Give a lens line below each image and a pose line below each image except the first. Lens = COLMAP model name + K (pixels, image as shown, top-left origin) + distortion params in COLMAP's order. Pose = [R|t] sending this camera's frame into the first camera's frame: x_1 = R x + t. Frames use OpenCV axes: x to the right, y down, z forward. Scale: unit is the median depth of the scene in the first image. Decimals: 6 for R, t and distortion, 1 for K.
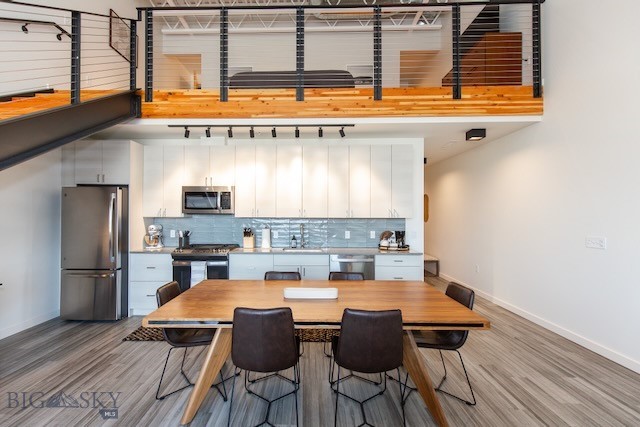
lens RADIAL K [[294.5, 0, 320.3], [0, 294.5, 214.1], [0, 0, 1]] dist [0.001605, 0.000653]
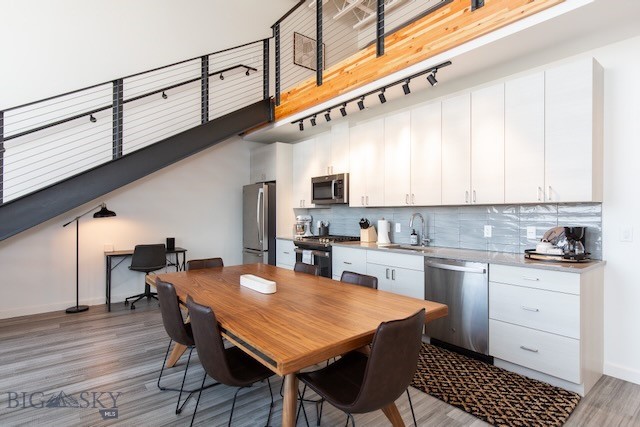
lens RADIAL K [[332.7, 0, 321.6], [0, 332.7, 214.1], [0, 0, 1]] dist [0.004675, 0.000241]
pose [[0.645349, -0.001869, -0.763886, 0.471317], [0.007109, 0.999968, 0.003559, 0.031045], [0.763855, -0.007727, 0.645342, 0.281487]]
